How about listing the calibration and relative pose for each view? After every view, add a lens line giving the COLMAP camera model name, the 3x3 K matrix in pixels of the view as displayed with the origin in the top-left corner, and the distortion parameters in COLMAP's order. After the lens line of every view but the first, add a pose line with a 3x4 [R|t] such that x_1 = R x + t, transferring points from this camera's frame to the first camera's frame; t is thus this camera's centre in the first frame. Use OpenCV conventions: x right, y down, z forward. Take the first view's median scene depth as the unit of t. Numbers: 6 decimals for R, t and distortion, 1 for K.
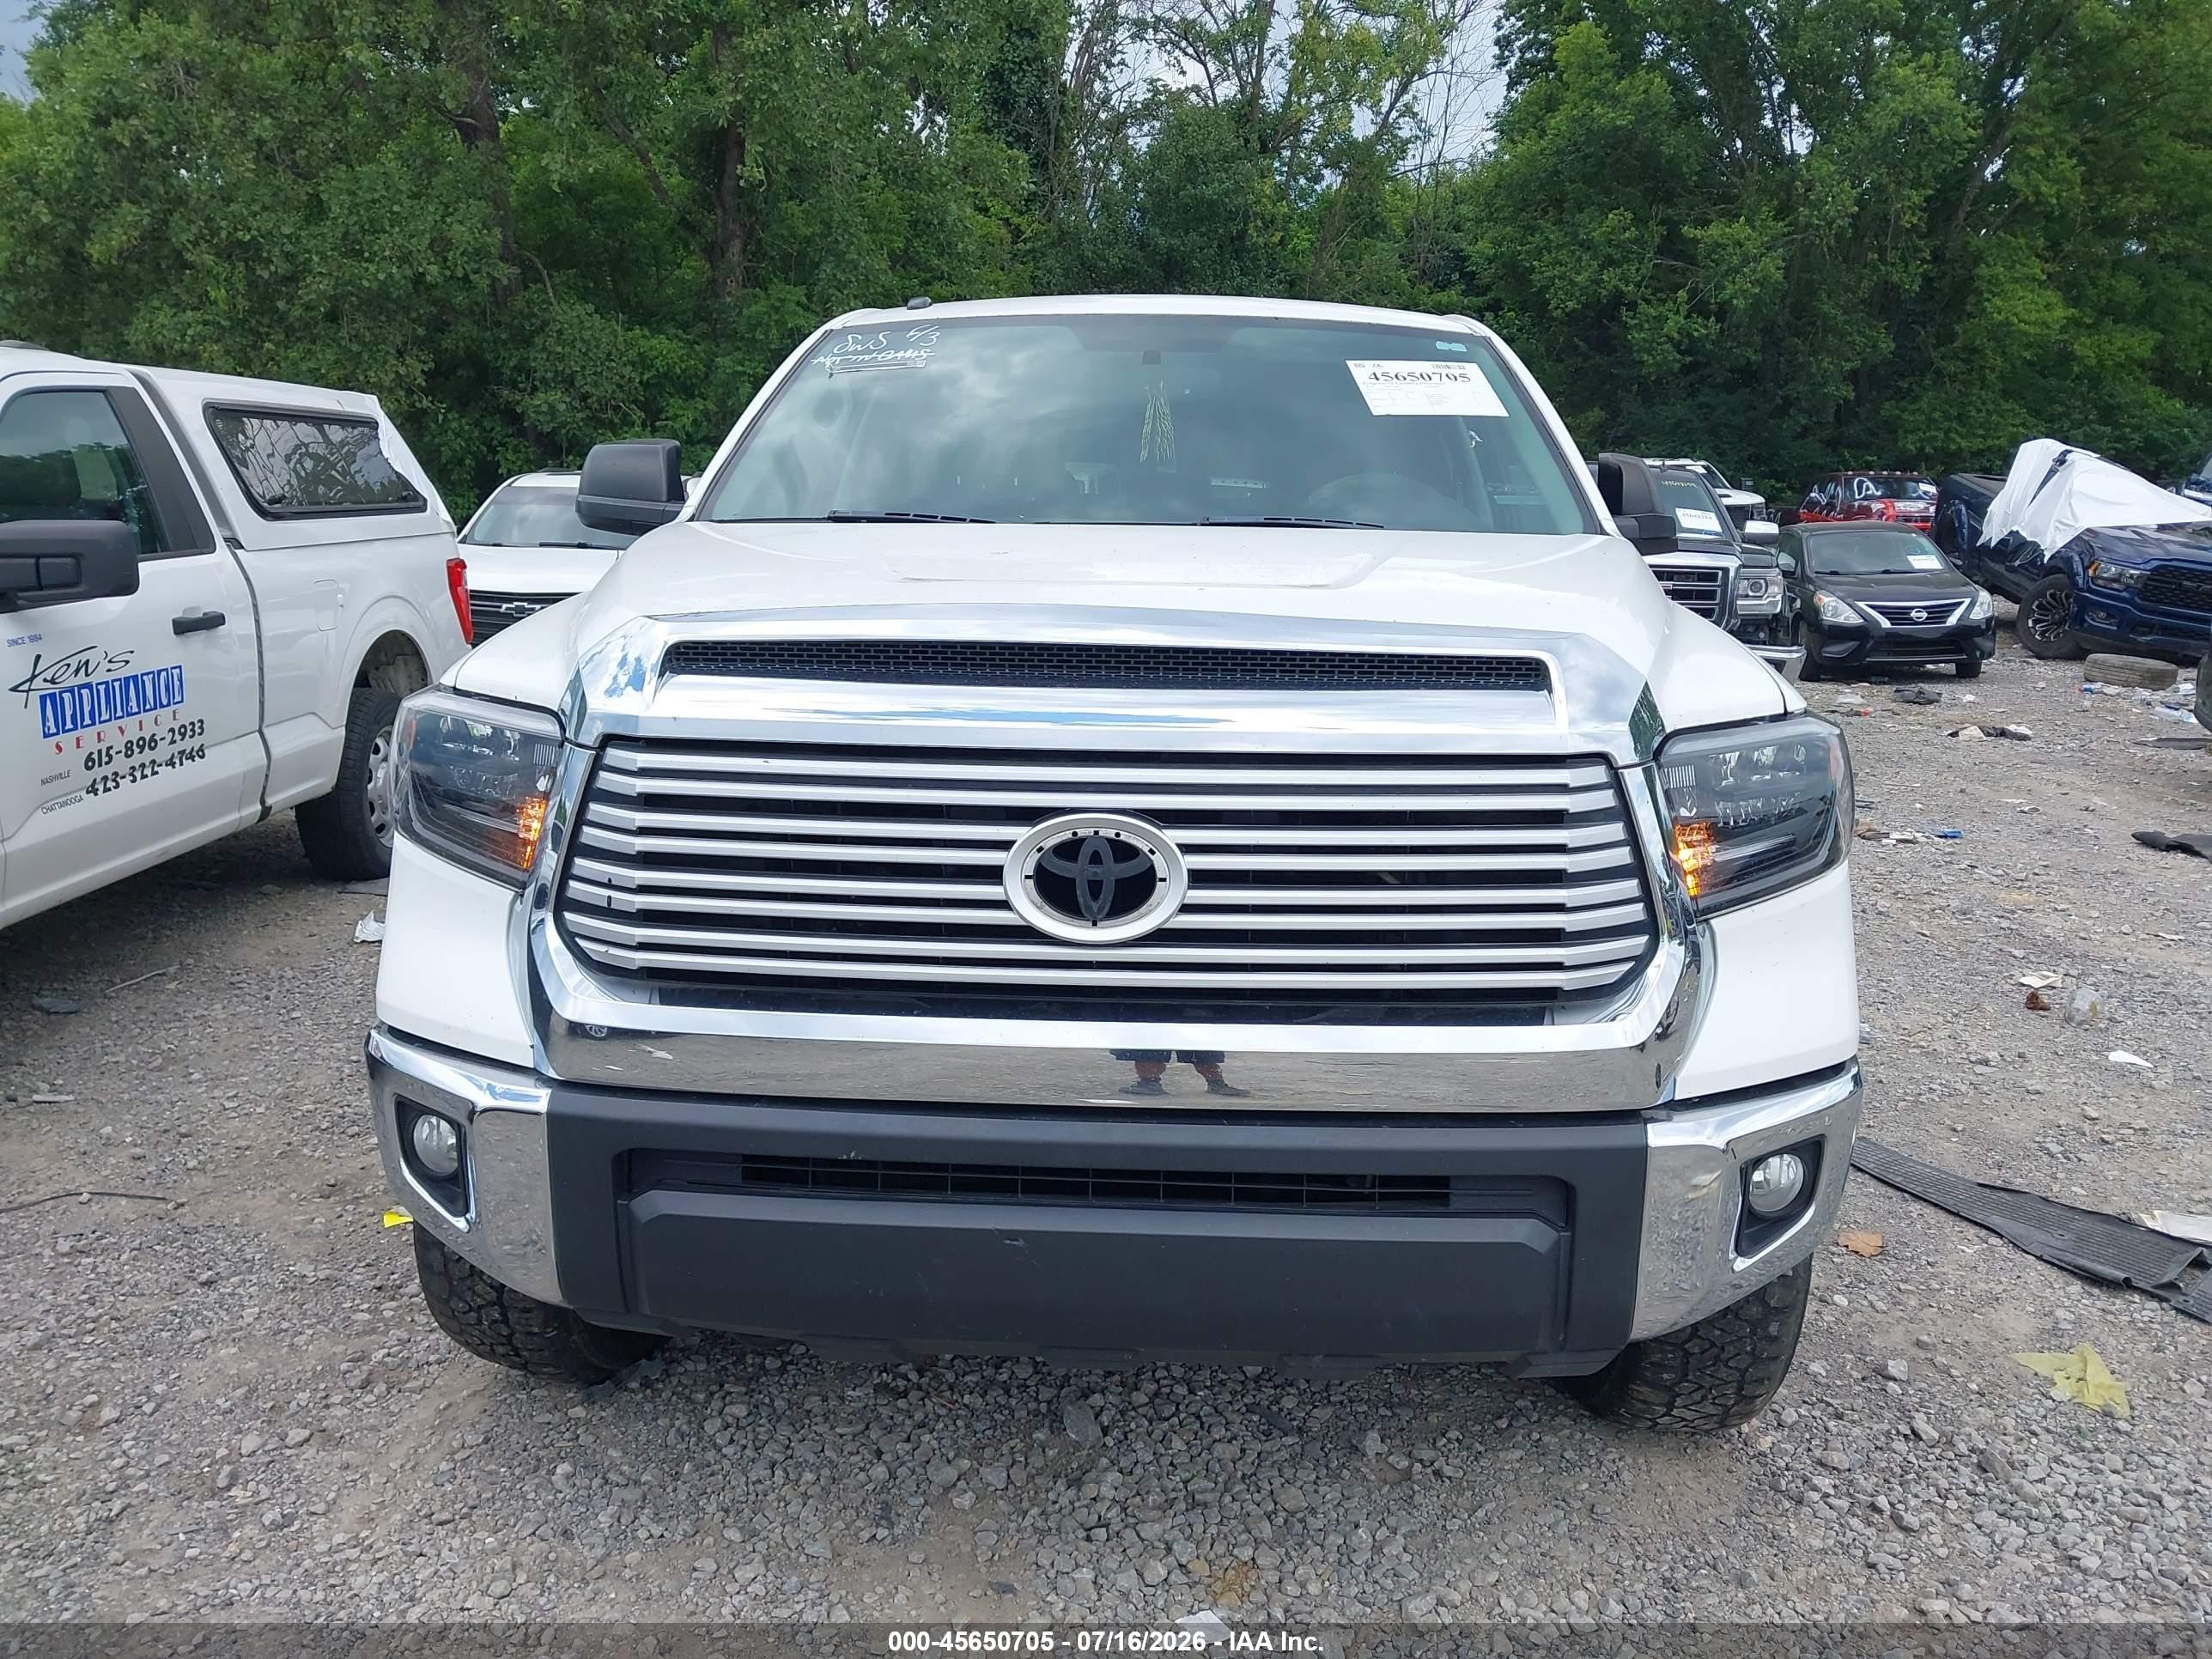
lens RADIAL K [[1758.0, 0, 1113.5], [0, 1758.0, 840.1], [0, 0, 1]] dist [0.069047, -0.100463]
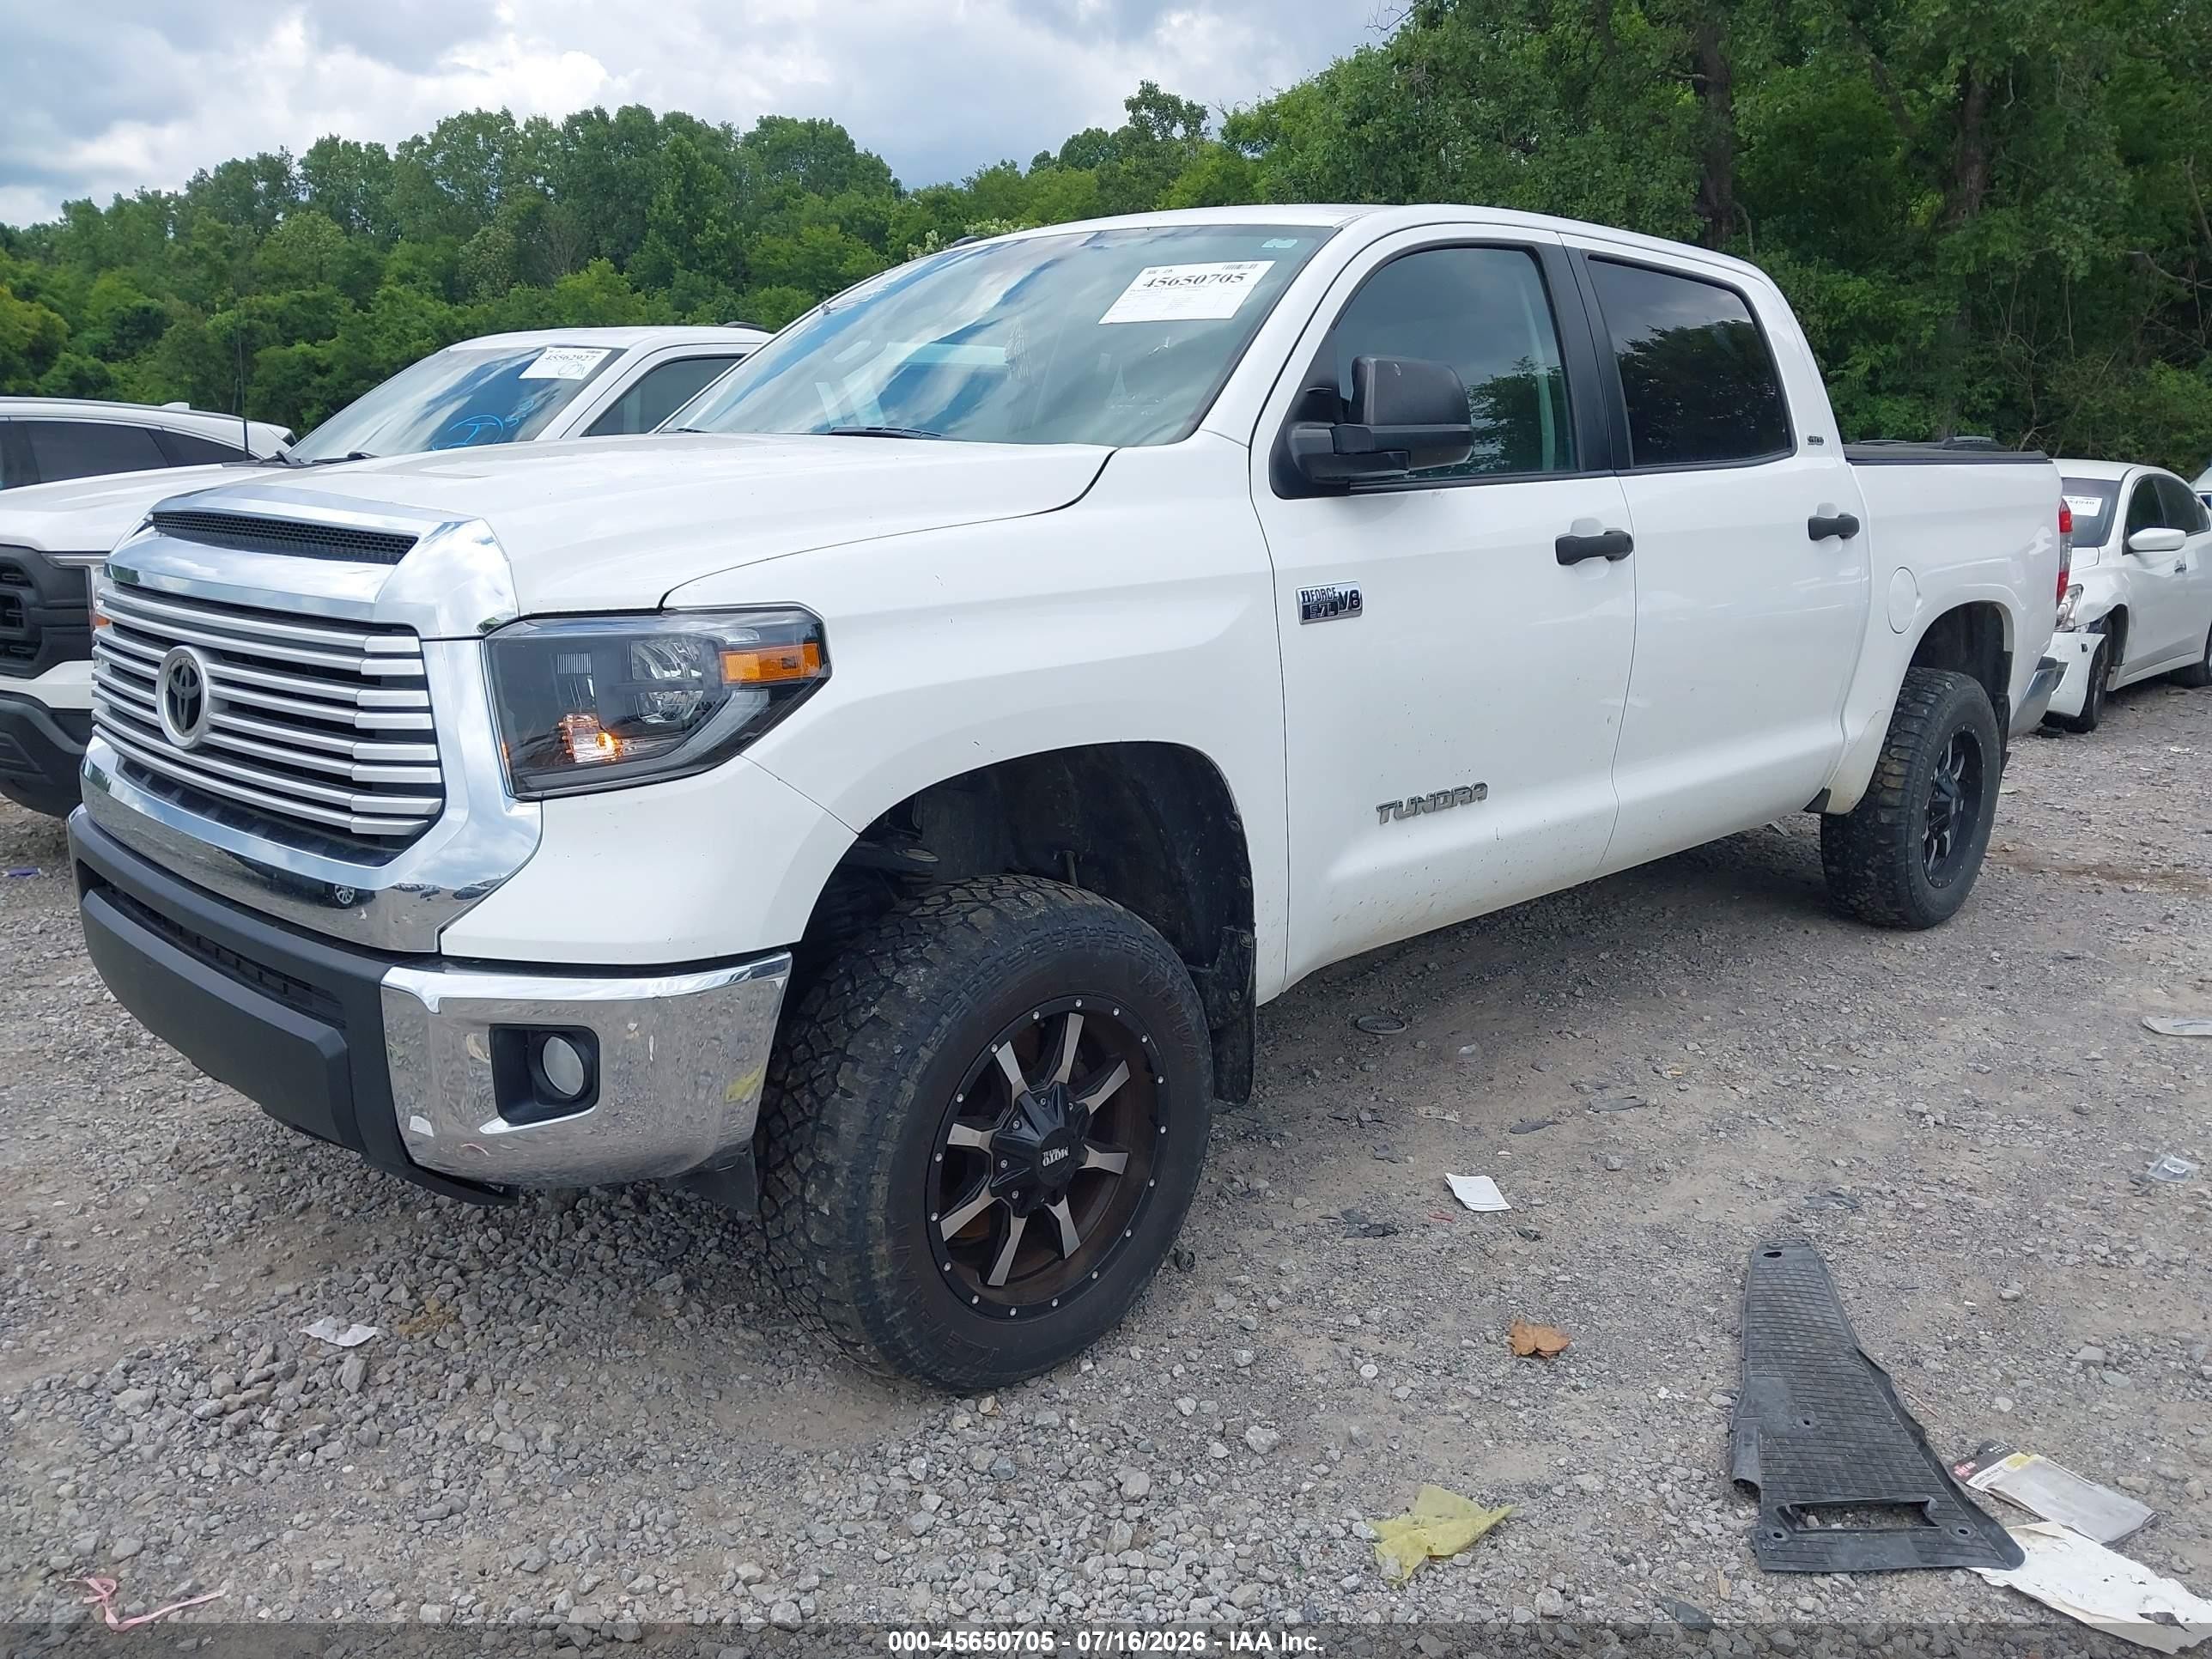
lens RADIAL K [[1758.0, 0, 1104.6], [0, 1758.0, 830.5], [0, 0, 1]] dist [0.069047, -0.100463]
pose [[0.743416, 0.136644, -0.654723, 1.359281], [-0.125731, 0.990007, 0.063857, -0.047842], [0.656906, 0.034847, 0.753167, 0.465733]]
